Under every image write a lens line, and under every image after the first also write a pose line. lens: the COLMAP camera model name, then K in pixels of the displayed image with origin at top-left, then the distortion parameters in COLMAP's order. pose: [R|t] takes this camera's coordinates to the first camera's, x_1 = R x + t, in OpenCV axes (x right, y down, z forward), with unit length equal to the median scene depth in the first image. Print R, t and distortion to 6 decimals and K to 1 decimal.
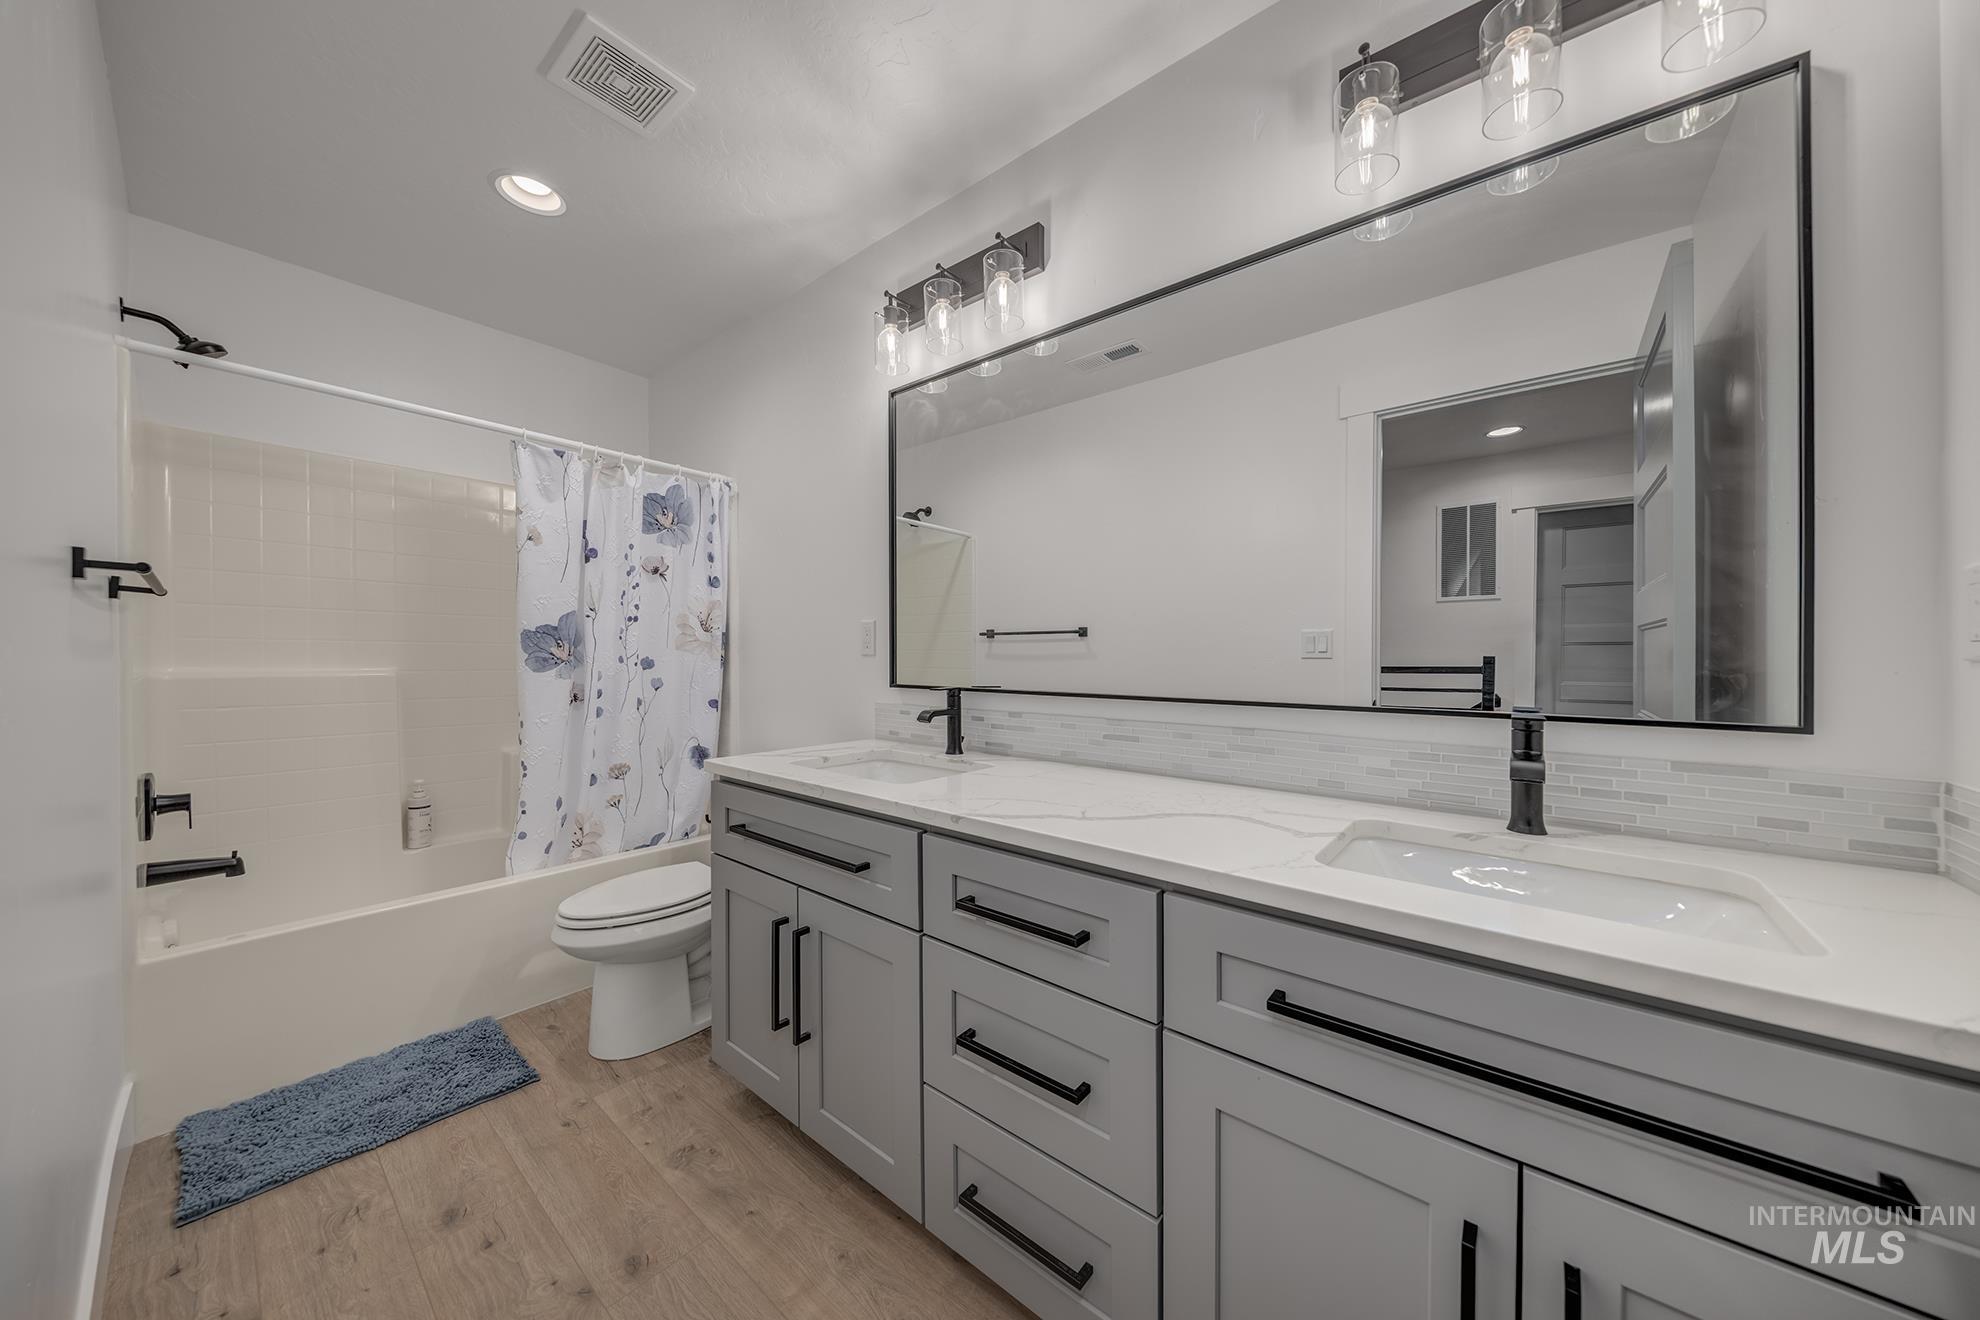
lens RADIAL K [[663.0, 0, 987.4], [0, 663.0, 653.0], [0, 0, 1]] dist [-0.000491, 0.000006]
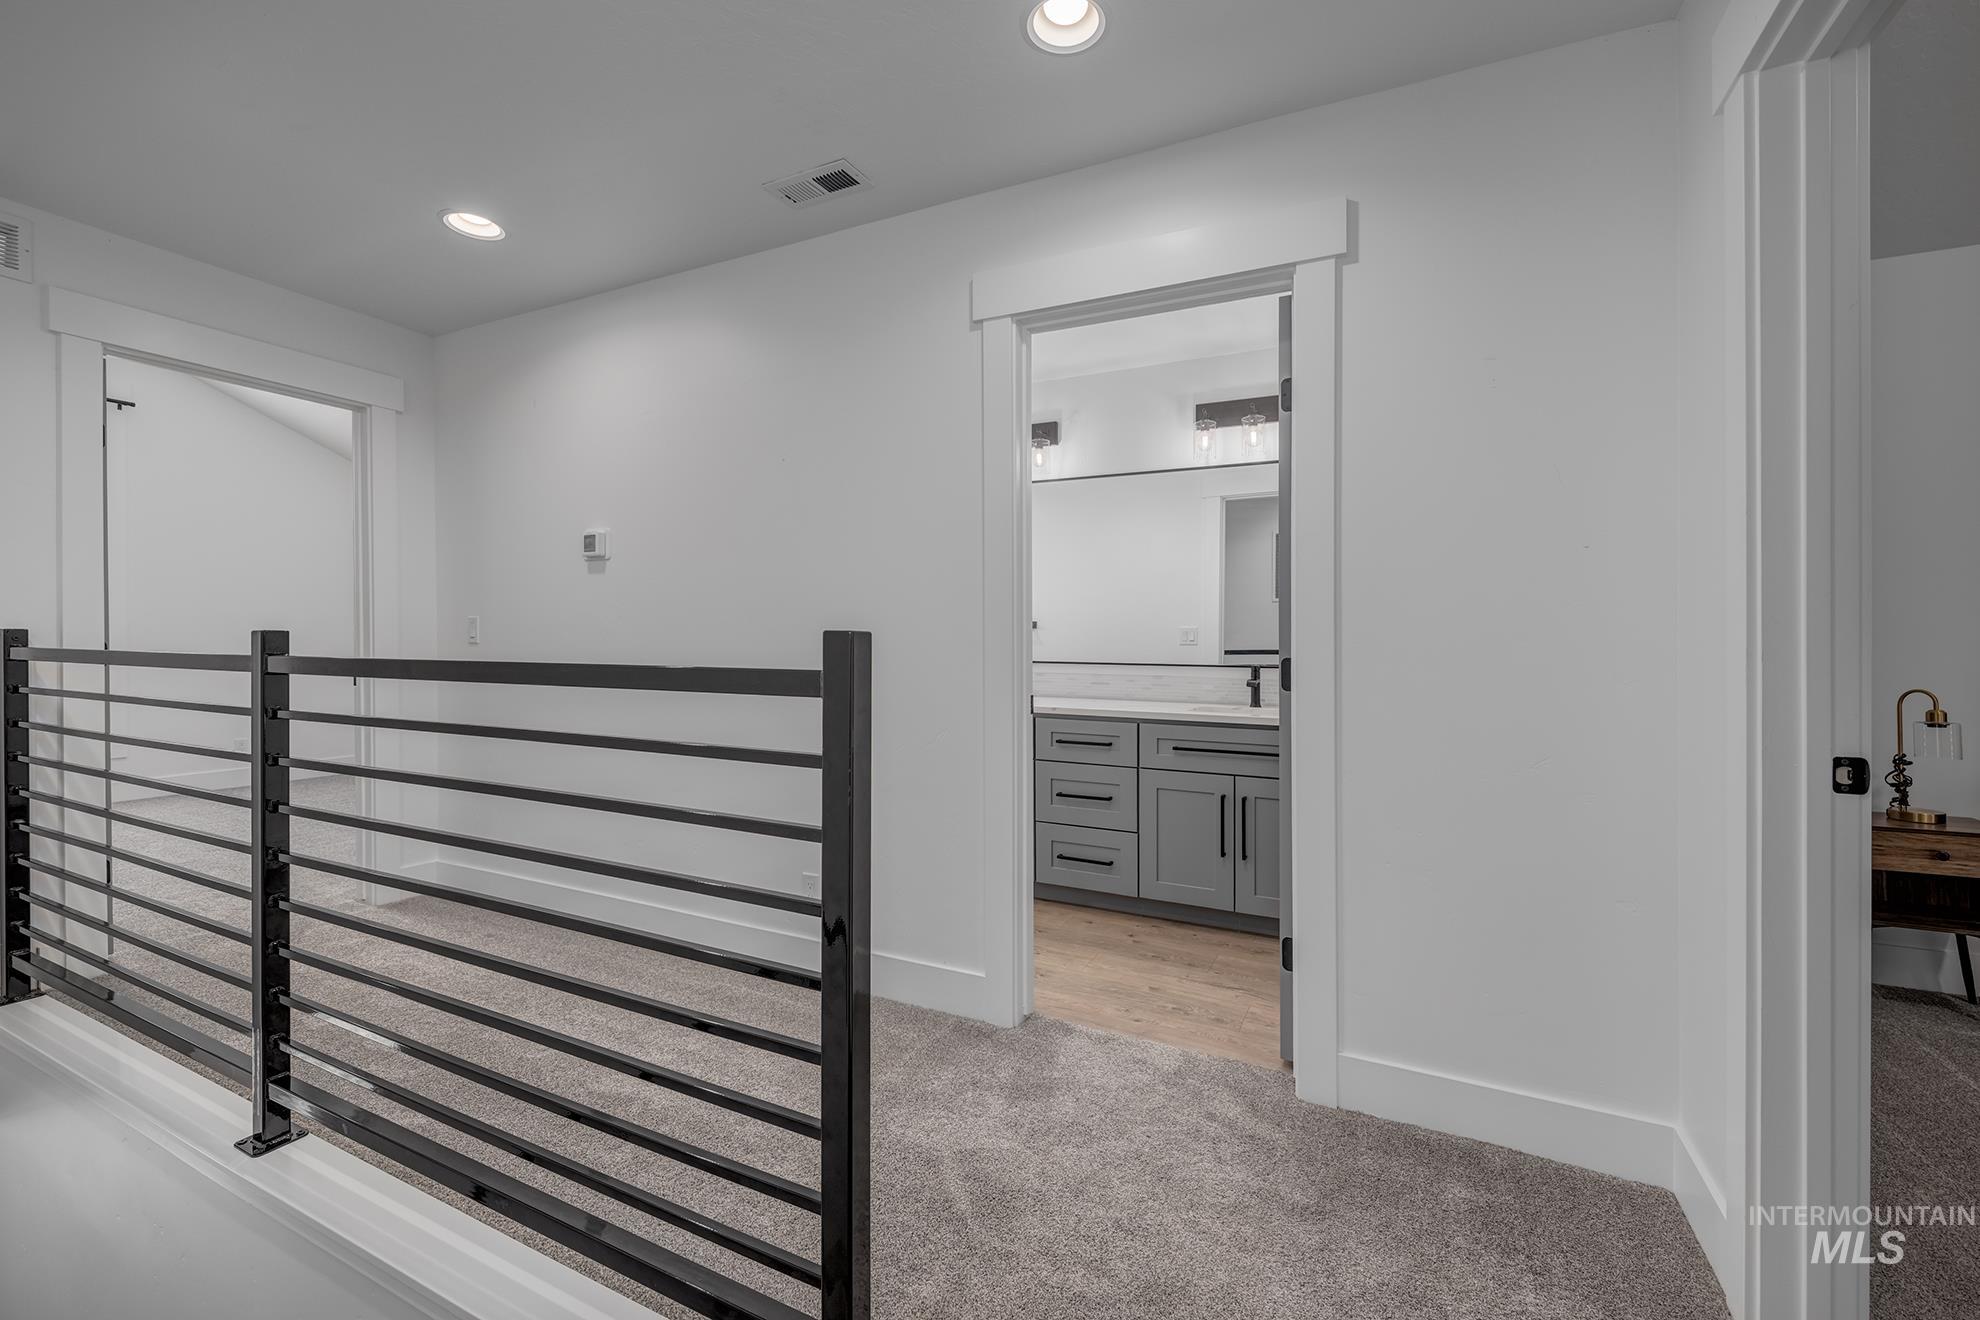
lens RADIAL K [[829.6, 0, 990.2], [0, 829.6, 654.0], [0, 0, 1]] dist [-0.003595, -0.000505]
pose [[0.975273, -0.006356, 0.220911, -1.054715], [0.002658, 0.999851, 0.017031, -0.014758], [-0.220987, -0.016023, 0.975145, -2.174135]]
